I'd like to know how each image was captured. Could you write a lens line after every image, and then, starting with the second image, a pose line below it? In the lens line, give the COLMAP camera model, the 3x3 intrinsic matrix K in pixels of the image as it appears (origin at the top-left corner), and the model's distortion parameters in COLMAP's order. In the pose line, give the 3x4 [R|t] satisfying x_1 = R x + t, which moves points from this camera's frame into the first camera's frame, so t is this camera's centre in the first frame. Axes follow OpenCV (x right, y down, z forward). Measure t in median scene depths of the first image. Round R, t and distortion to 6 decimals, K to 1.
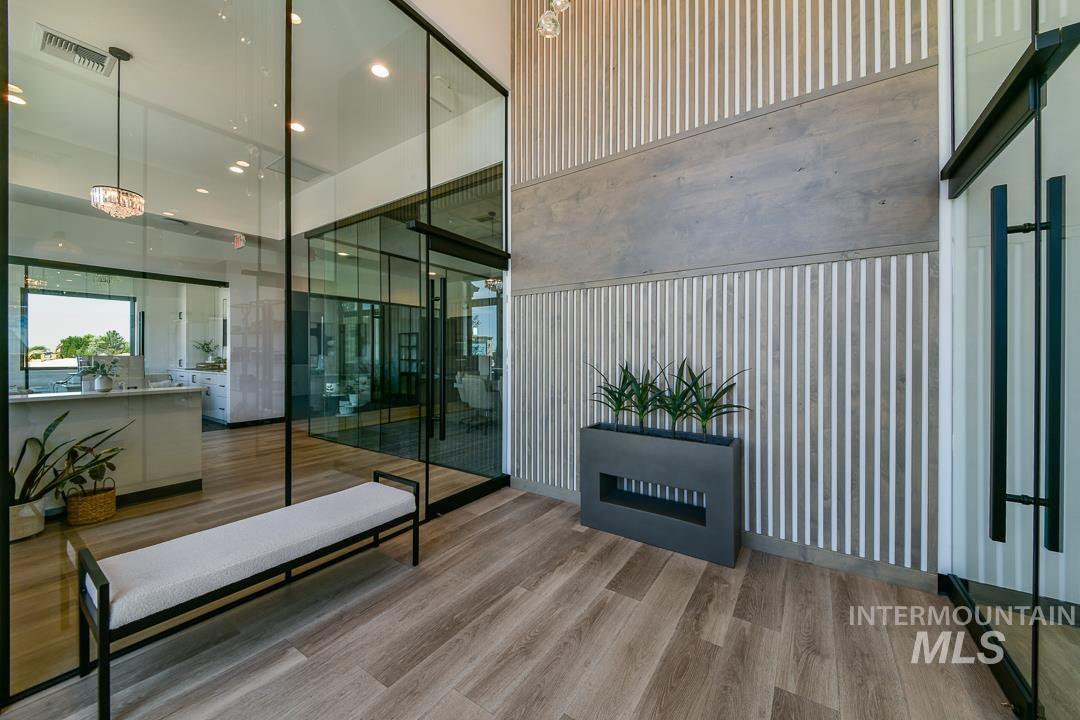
lens RADIAL K [[390.5, 0, 538.6], [0, 390.5, 358.2], [0, 0, 1]] dist [0.000707, -0.001770]
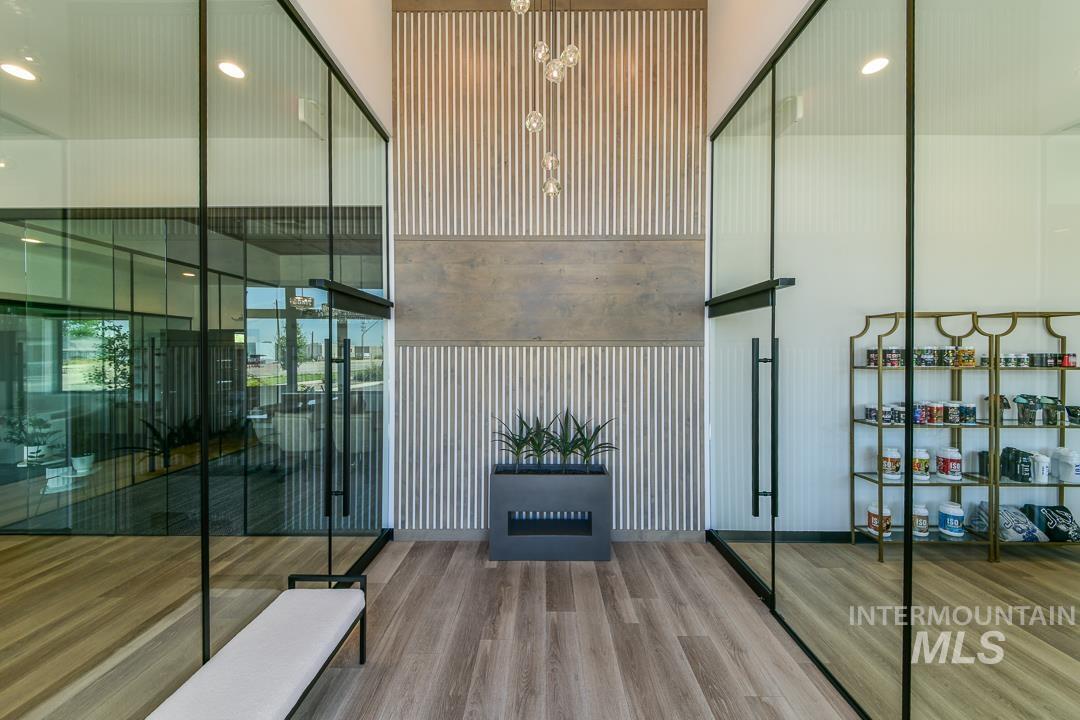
lens RADIAL K [[376.5, 0, 542.5], [0, 376.5, 351.7], [0, 0, 1]] dist [0.008767, -0.002406]
pose [[0.826522, 0.001782, 0.562902, -0.427245], [0.005182, 0.999929, -0.010775, -0.187350], [-0.562881, 0.011822, 0.826453, -0.001378]]
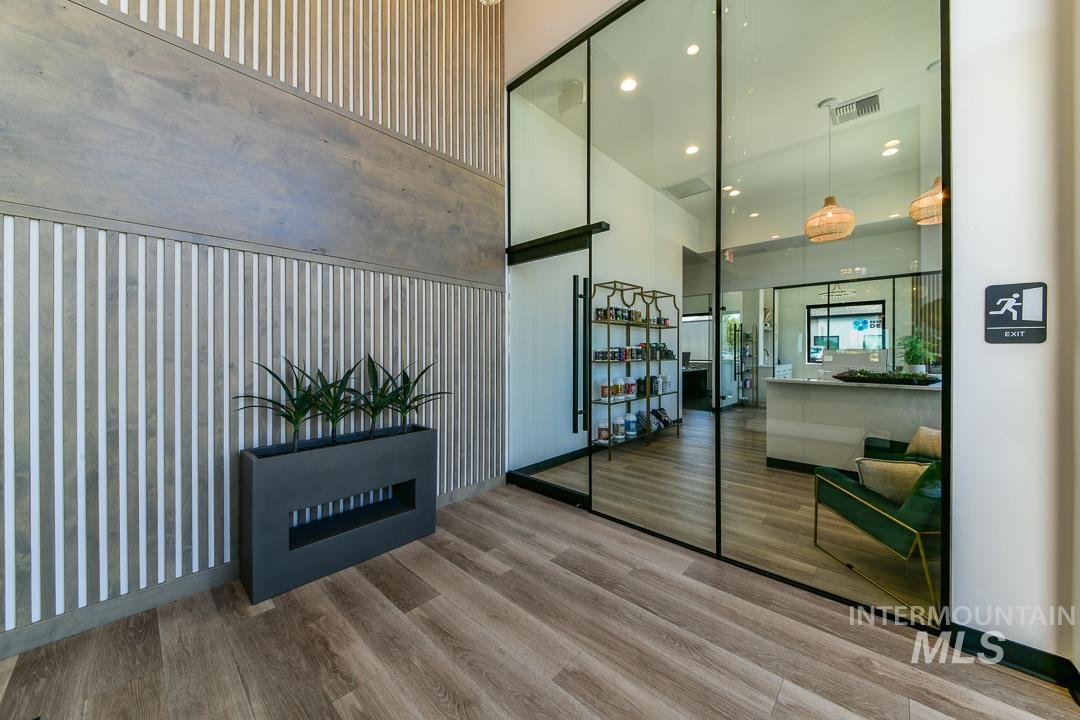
lens RADIAL K [[376.5, 0, 547.1], [0, 376.5, 353.1], [0, 0, 1]] dist [0.008767, -0.002406]
pose [[0.133151, -0.006640, 0.991073, -0.517703], [0.009126, 0.999943, 0.005473, -0.002965], [-0.991054, 0.008316, 0.133204, 0.459120]]
